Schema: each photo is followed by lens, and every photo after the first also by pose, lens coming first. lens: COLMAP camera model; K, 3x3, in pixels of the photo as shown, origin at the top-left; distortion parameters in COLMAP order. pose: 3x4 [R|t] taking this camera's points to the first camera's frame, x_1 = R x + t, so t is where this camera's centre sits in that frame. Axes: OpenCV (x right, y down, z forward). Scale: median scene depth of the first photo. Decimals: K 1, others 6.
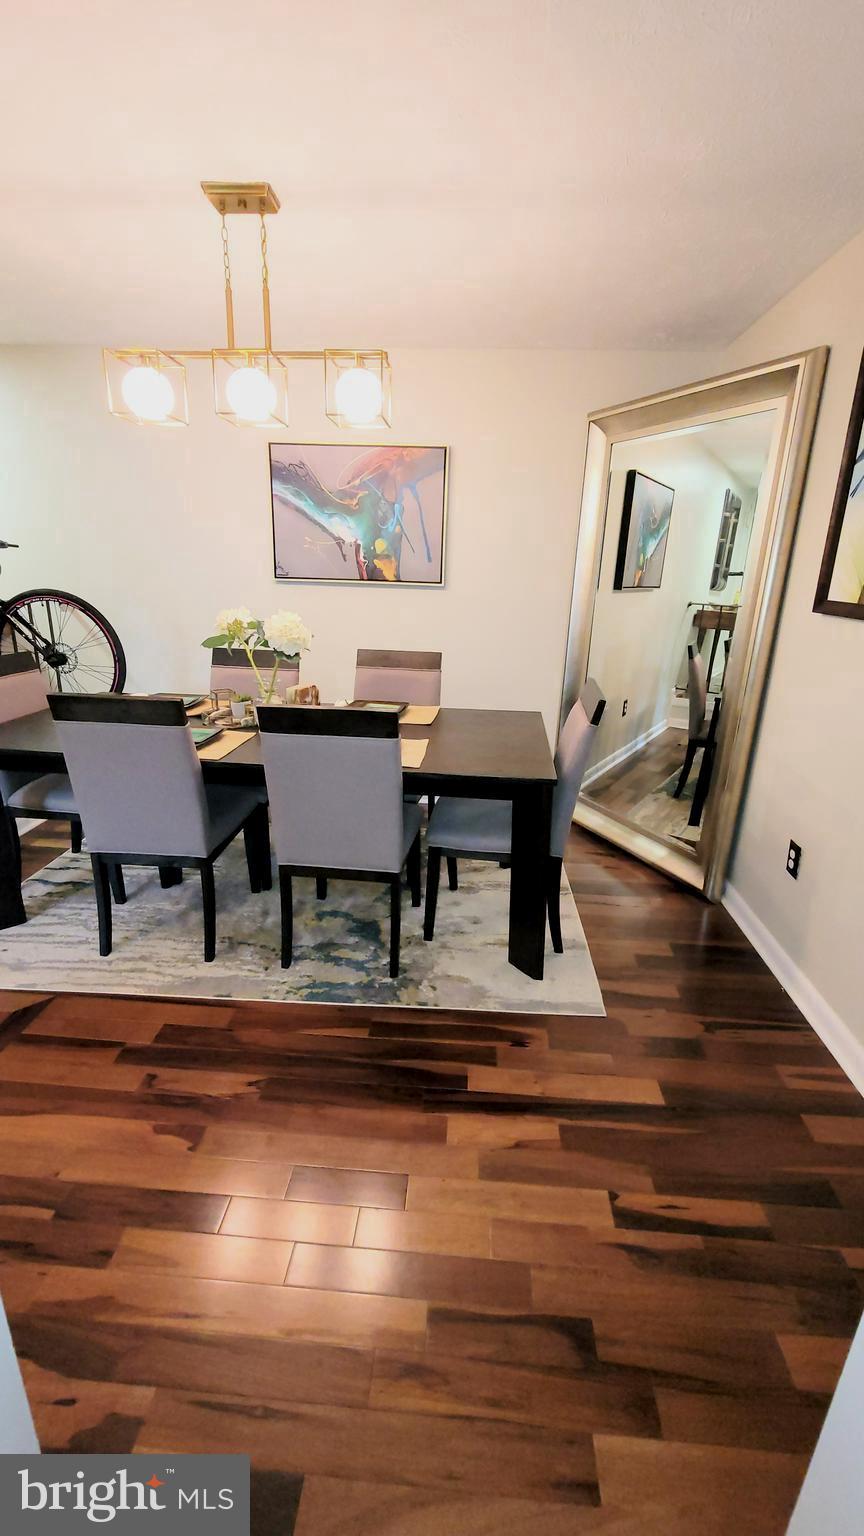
lens RADIAL K [[629.4, 0, 436.6], [0, 629.4, 771.6], [0, 0, 1]] dist [-0.006667, 0.002107]
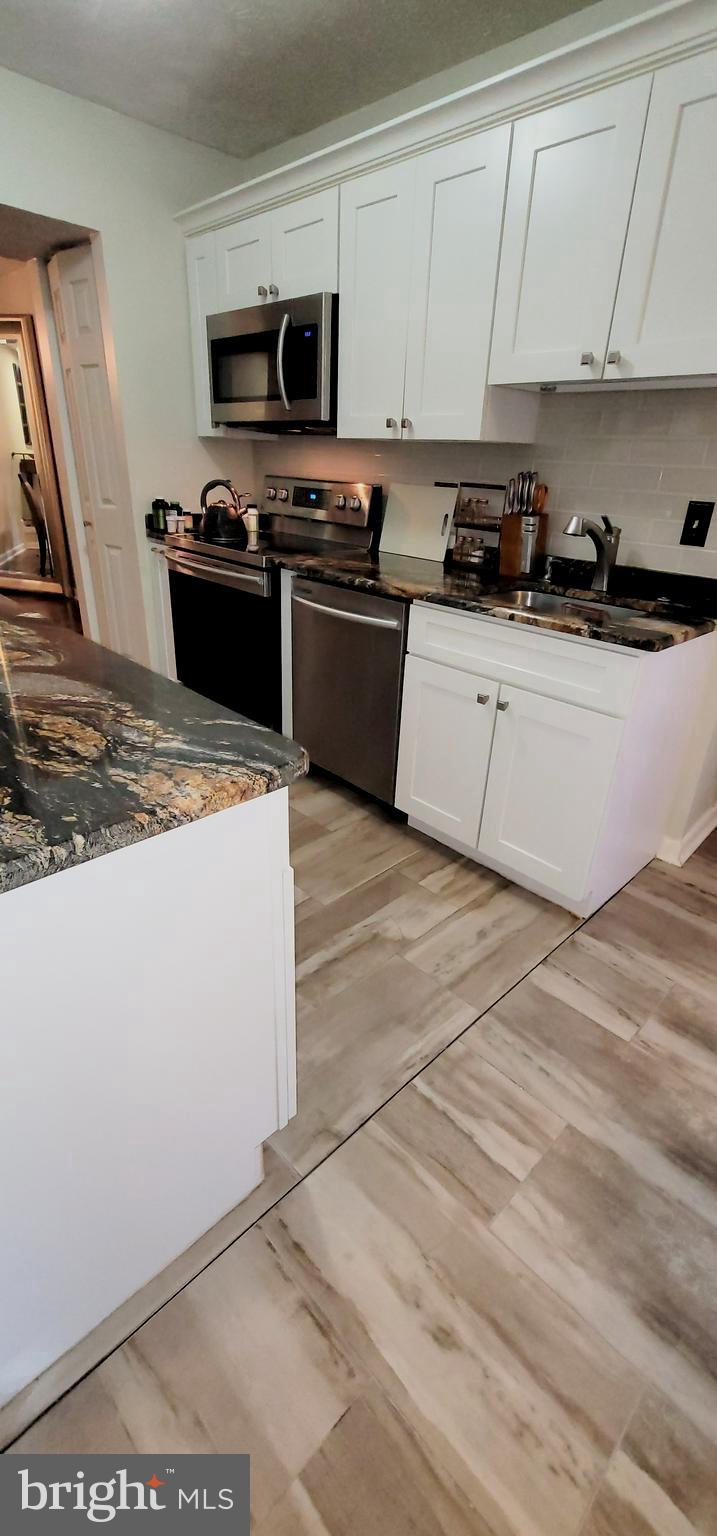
lens RADIAL K [[630.2, 0, 361.1], [0, 630.2, 771.8], [0, 0, 1]] dist [-0.005397, 0.001856]
pose [[0.678034, -0.325282, 0.659137, -0.381120], [0.203196, 0.944751, 0.257209, 0.342570], [-0.706386, -0.040463, 0.706670, -0.961659]]
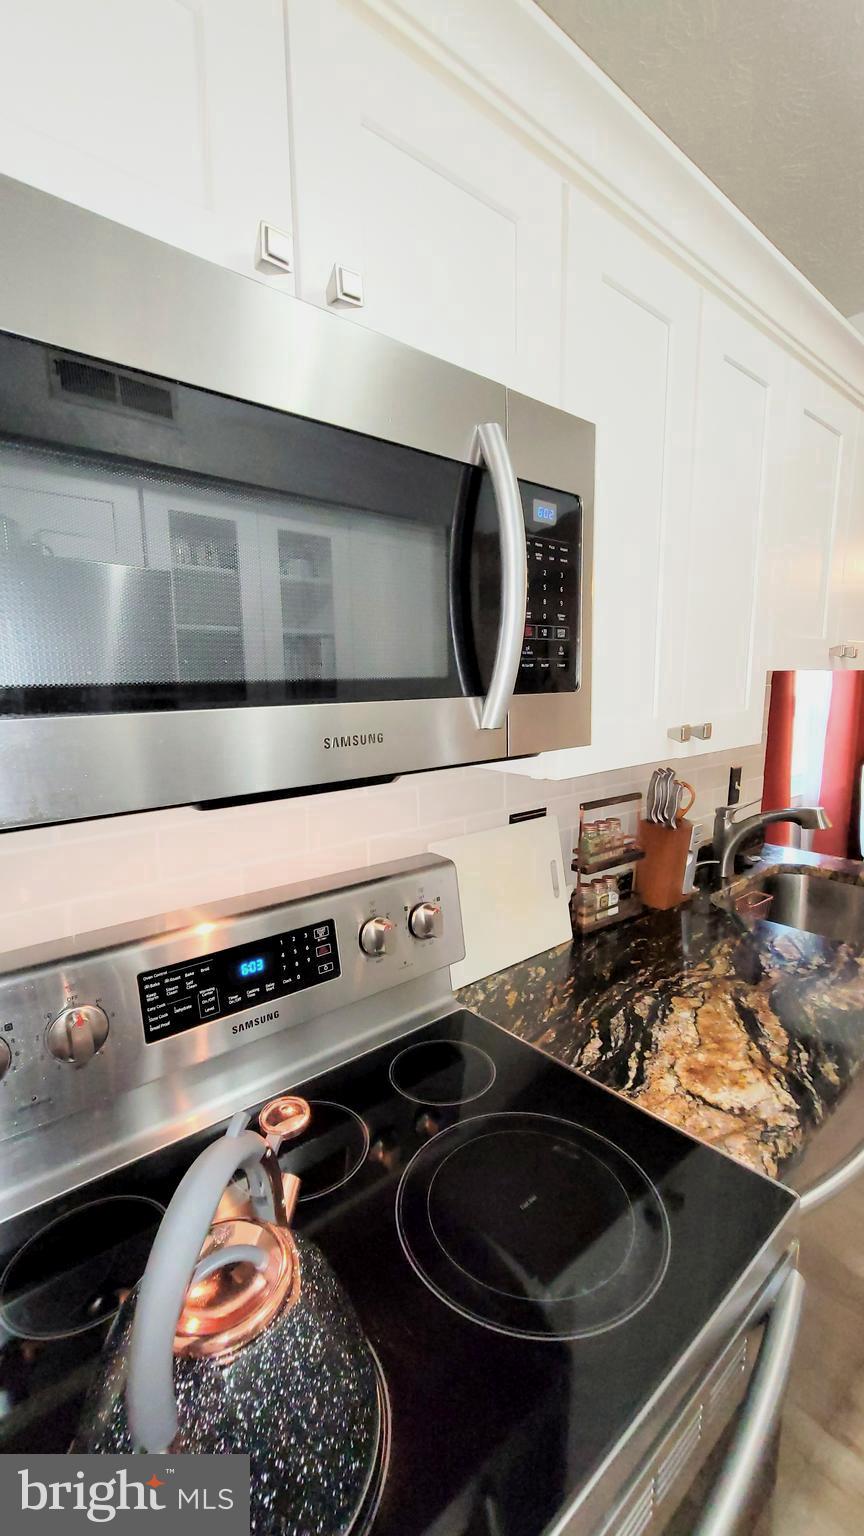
lens RADIAL K [[629.4, 0, 435.3], [0, 629.4, 770.3], [0, 0, 1]] dist [-0.006667, 0.002107]
pose [[-0.688870, -0.122777, 0.714412, 0.053278], [0.217366, 0.905212, 0.365162, 0.043765], [-0.691527, 0.406838, -0.596886, -0.210994]]
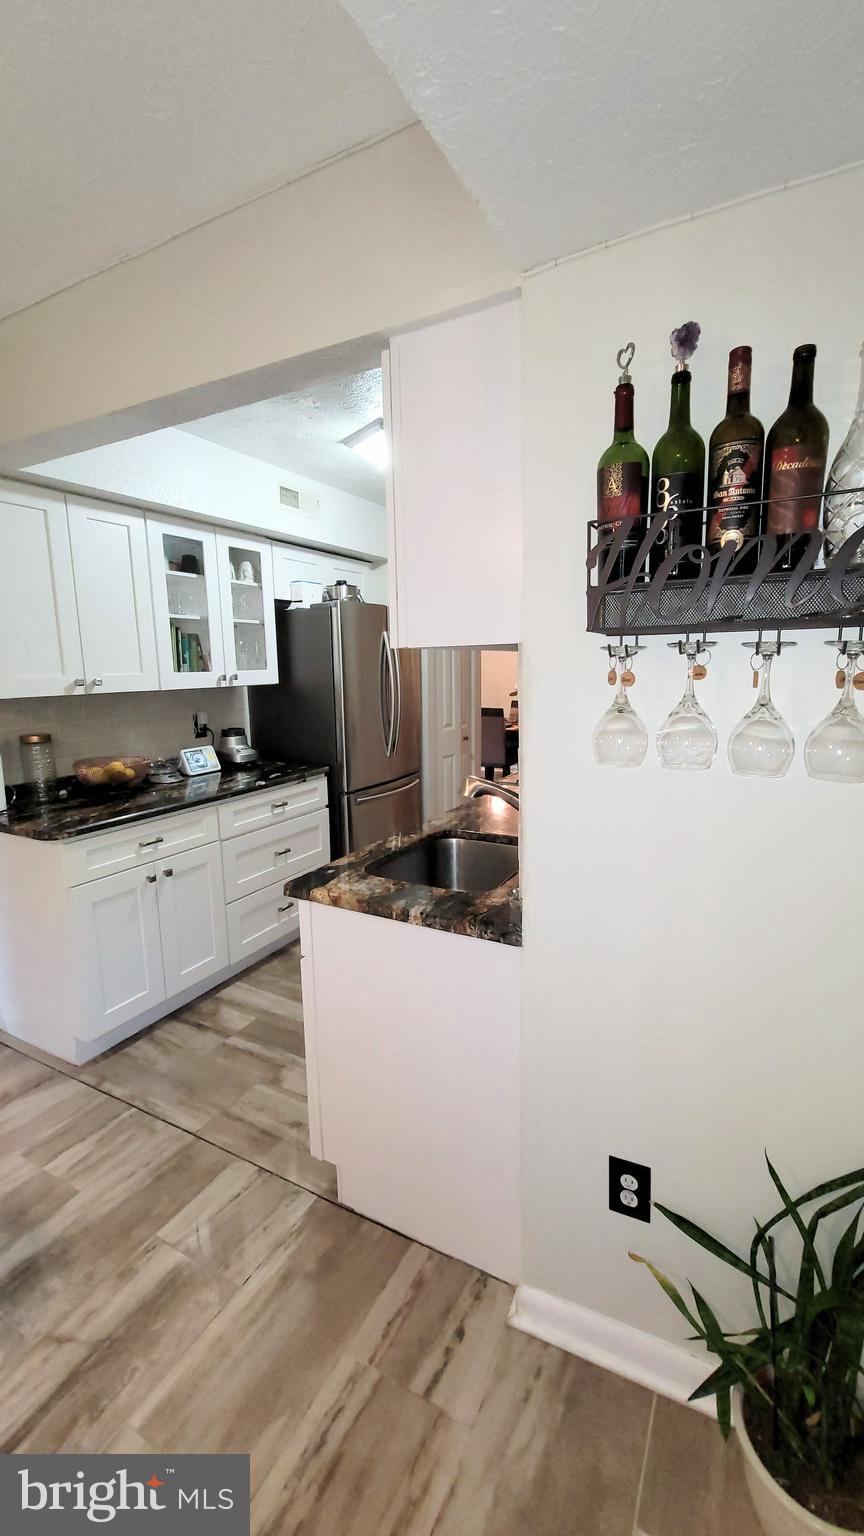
lens RADIAL K [[629.4, 0, 435.7], [0, 629.4, 773.1], [0, 0, 1]] dist [-0.006667, 0.002107]
pose [[0.905078, 0.037658, -0.423576, 0.392583], [-0.097599, 0.987877, -0.120718, 0.375900], [0.413895, 0.150599, 0.897781, -1.183008]]
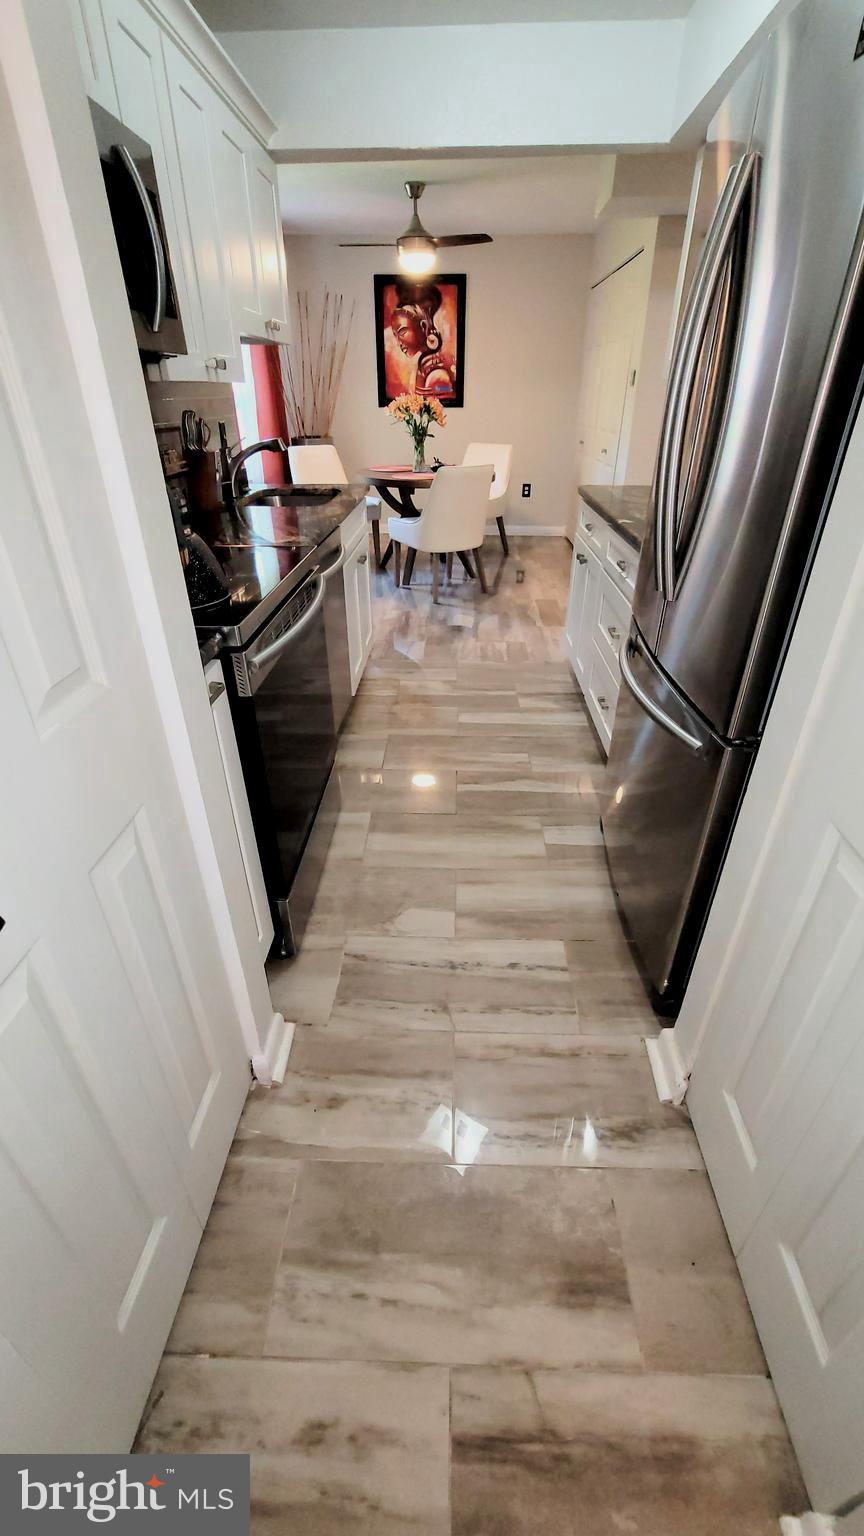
lens RADIAL K [[629.4, 0, 435.2], [0, 629.4, 770.6], [0, 0, 1]] dist [-0.006667, 0.002107]
pose [[-0.999636, -0.011123, -0.024577, 0.006791], [-0.025853, 0.655219, 0.754996, -0.021796], [0.007706, 0.755357, -0.655268, 0.158460]]
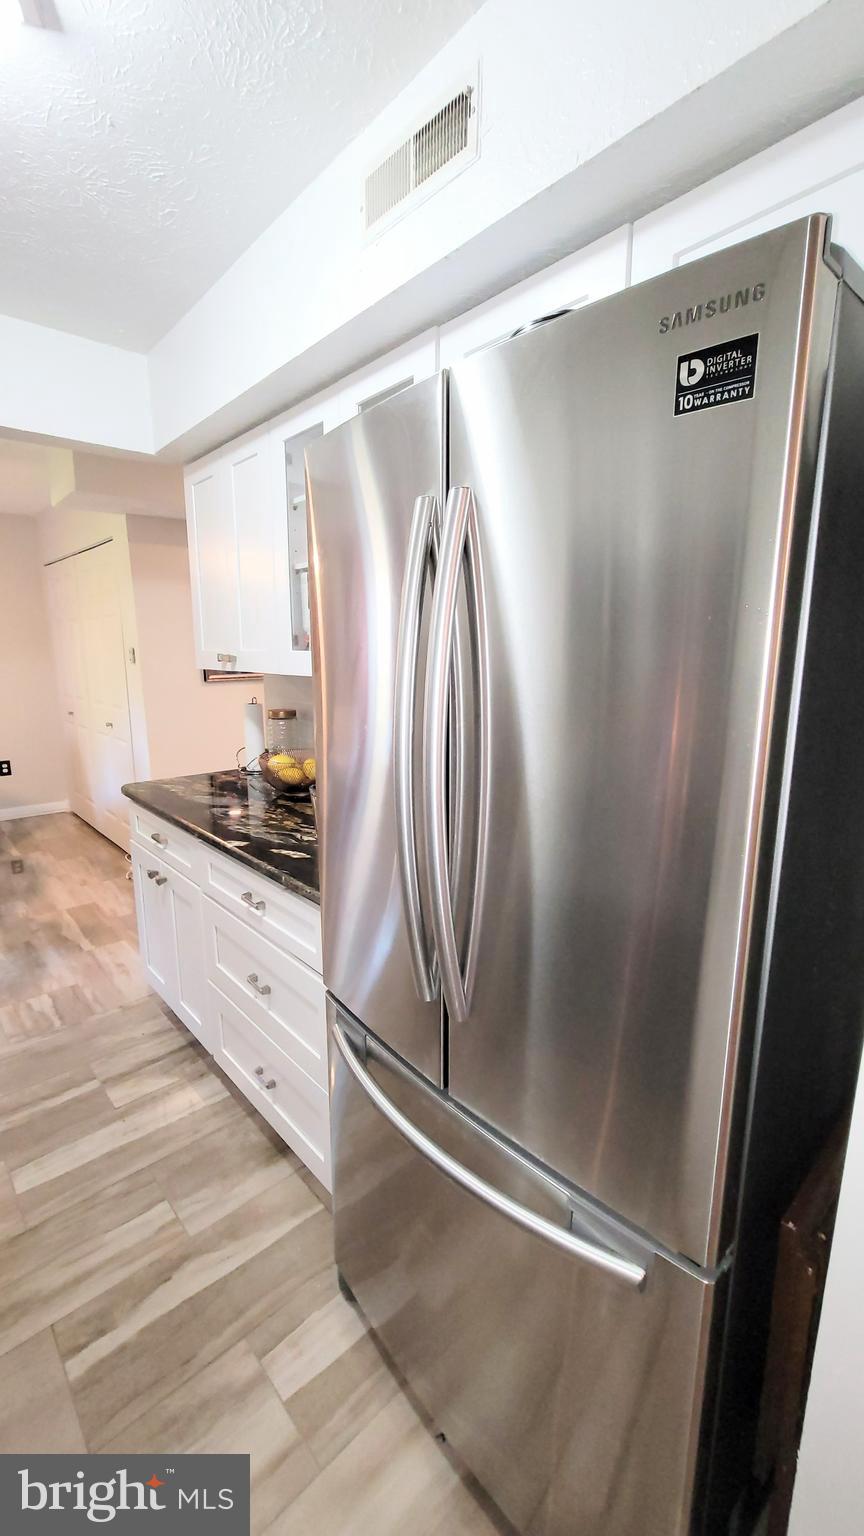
lens RADIAL K [[629.4, 0, 434.3], [0, 629.4, 771.6], [0, 0, 1]] dist [-0.006667, 0.002107]
pose [[-0.705112, 0.114952, -0.699717, 0.030832], [-0.236775, 0.891969, 0.385136, 0.013350], [0.668397, 0.437239, -0.601720, -0.085748]]
